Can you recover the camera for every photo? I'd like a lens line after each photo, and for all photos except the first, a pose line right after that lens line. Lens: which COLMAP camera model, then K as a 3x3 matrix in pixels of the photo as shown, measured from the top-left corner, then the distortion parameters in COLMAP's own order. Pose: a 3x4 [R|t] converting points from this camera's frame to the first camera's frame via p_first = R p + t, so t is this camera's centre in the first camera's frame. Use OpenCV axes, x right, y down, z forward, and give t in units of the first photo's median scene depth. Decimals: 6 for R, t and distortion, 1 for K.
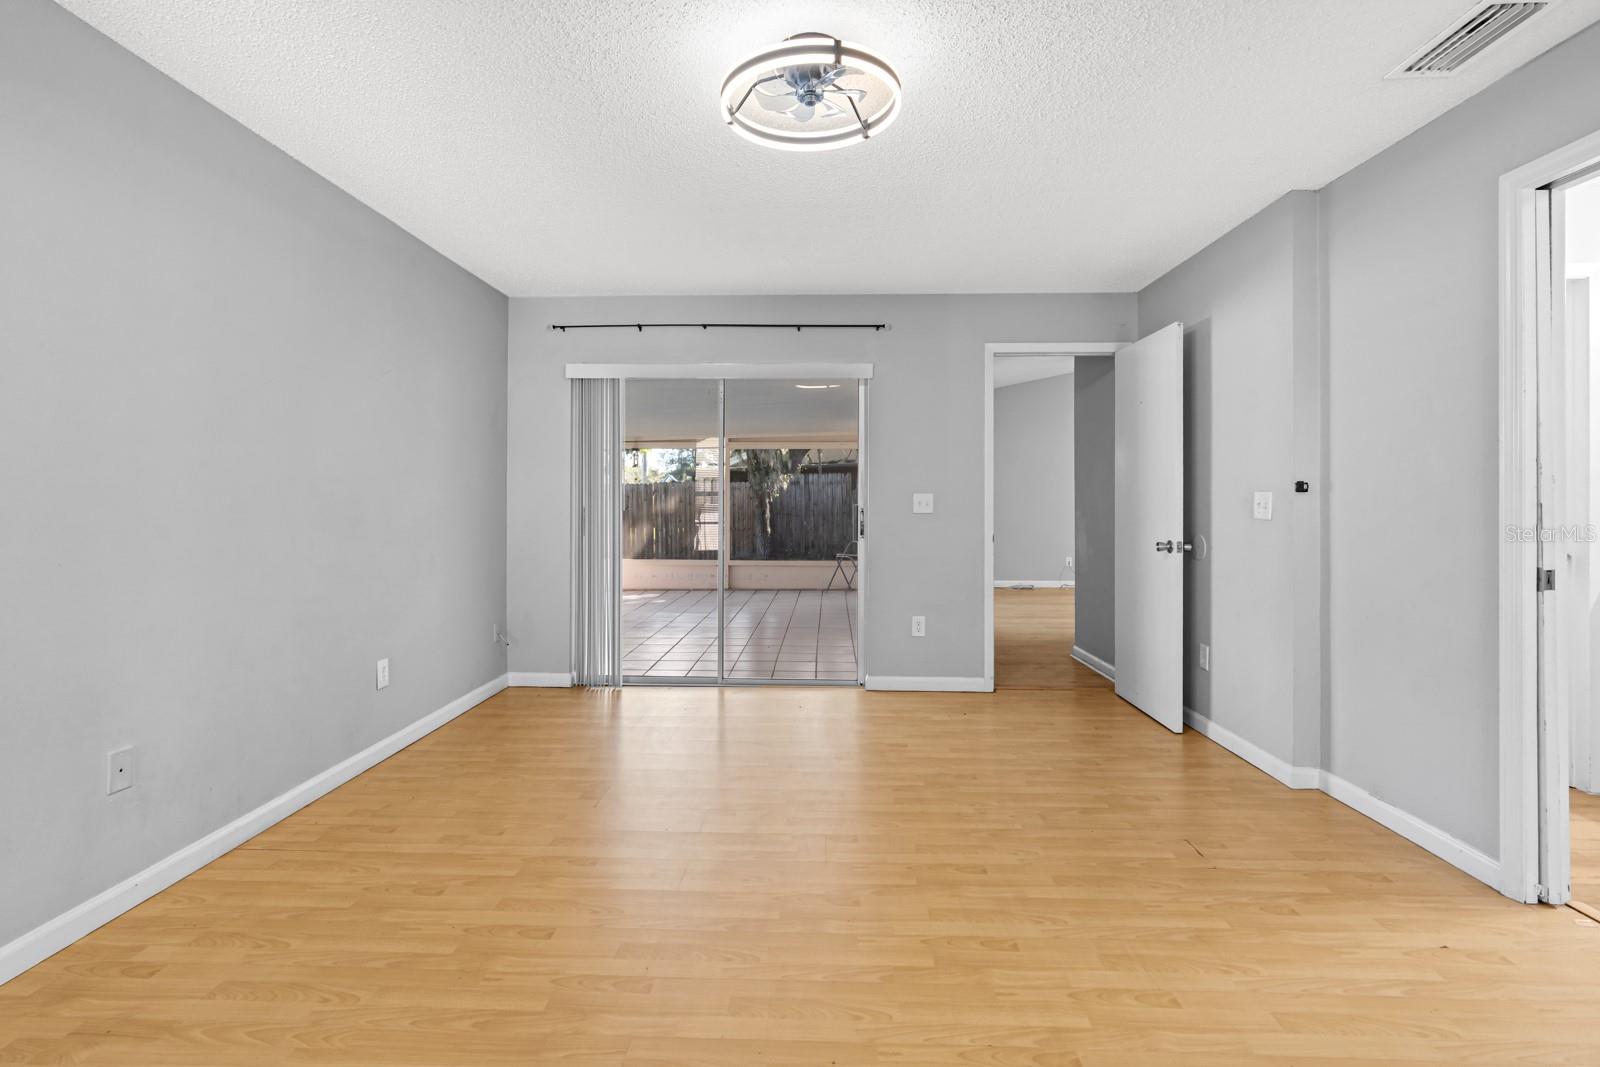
lens RADIAL K [[728.5, 0, 797.3], [0, 728.5, 506.9], [0, 0, 1]] dist [-0.014455, 0.007143]
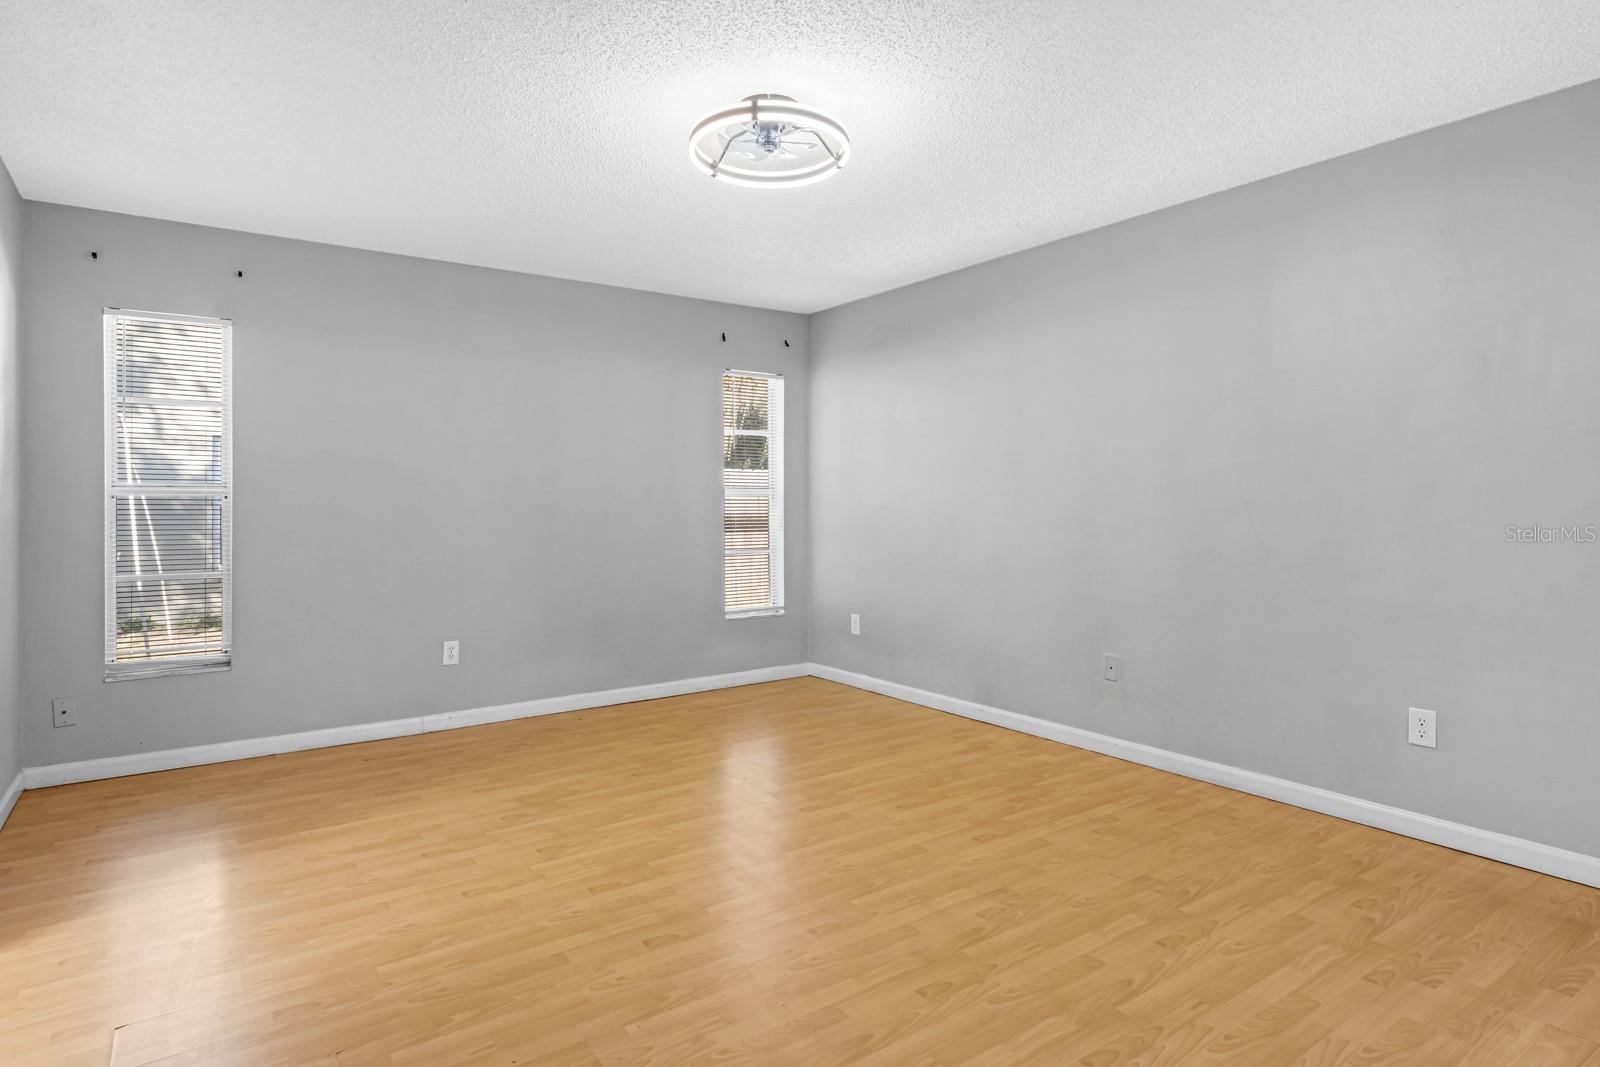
lens RADIAL K [[887.0, 0, 798.4], [0, 887.0, 512.6], [0, 0, 1]] dist [-0.004222, -0.000577]
pose [[-0.795738, 0.008519, -0.605581, 0.578655], [-0.002508, 0.999846, 0.017361, -0.012271], [0.605636, 0.015333, -0.795594, 1.507784]]
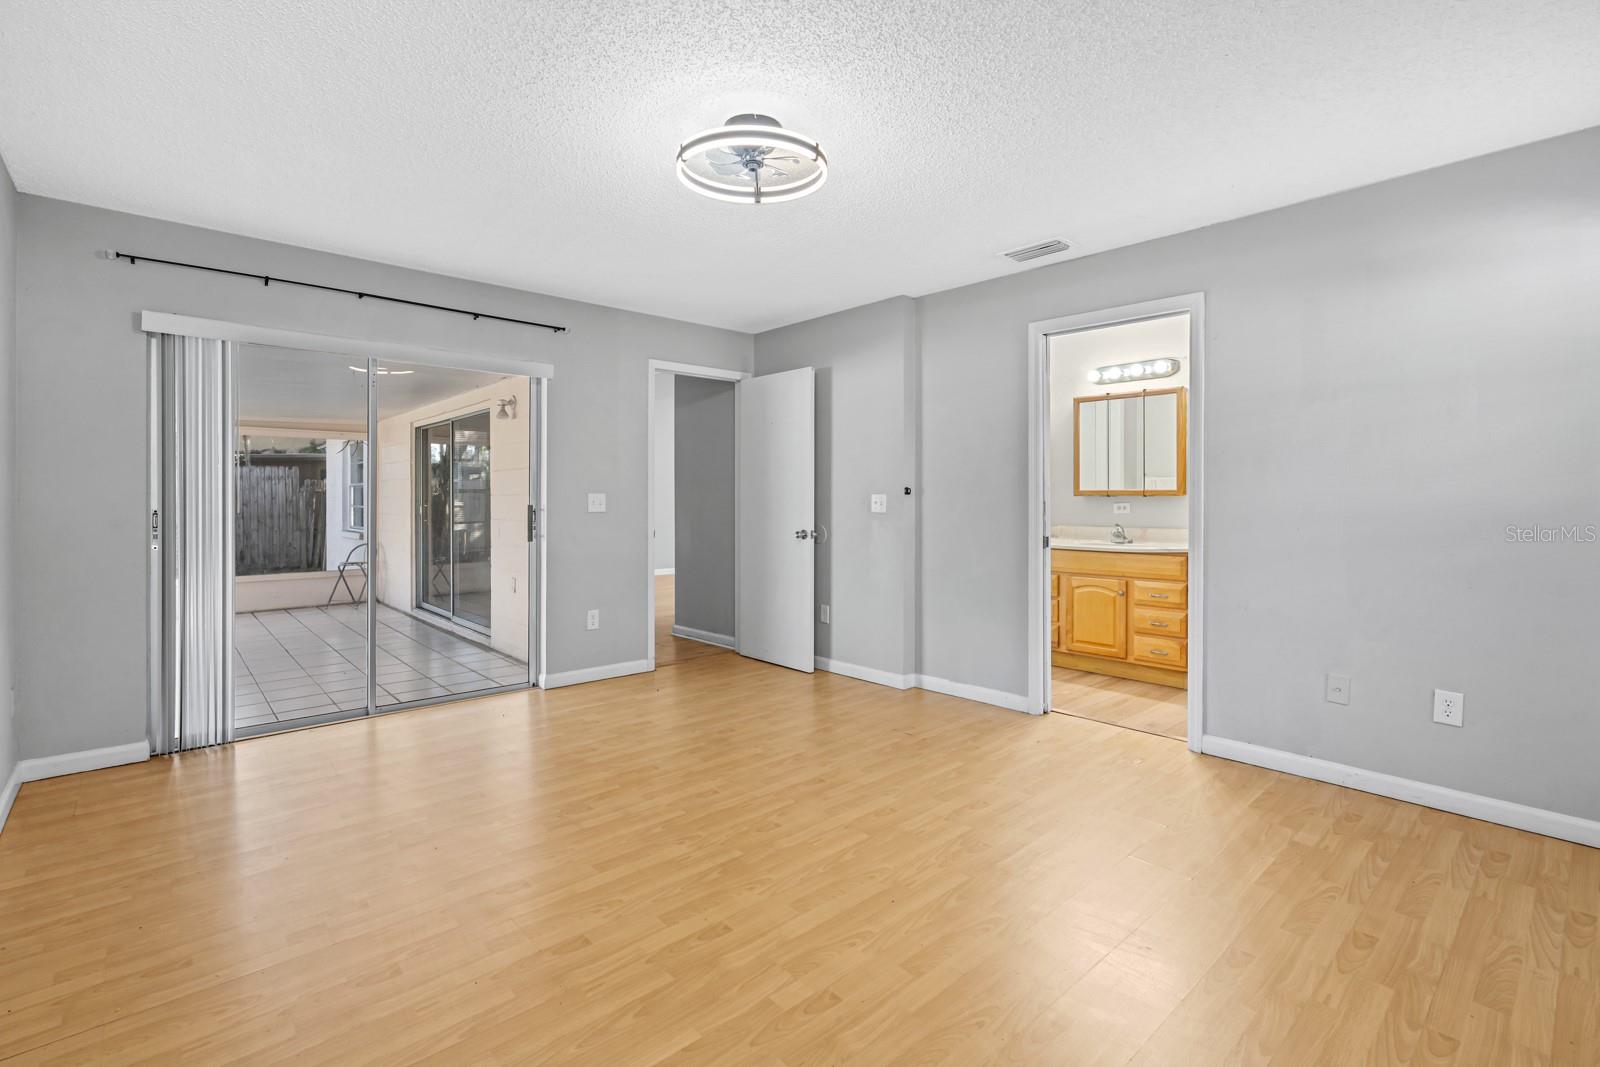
lens RADIAL K [[728.5, 0, 797.3], [0, 728.5, 506.9], [0, 0, 1]] dist [-0.014455, 0.007143]
pose [[0.720039, -0.008227, 0.693885, -0.544576], [0.006936, 0.999965, 0.004659, -0.002503], [-0.693899, 0.001458, 0.720071, 0.059002]]
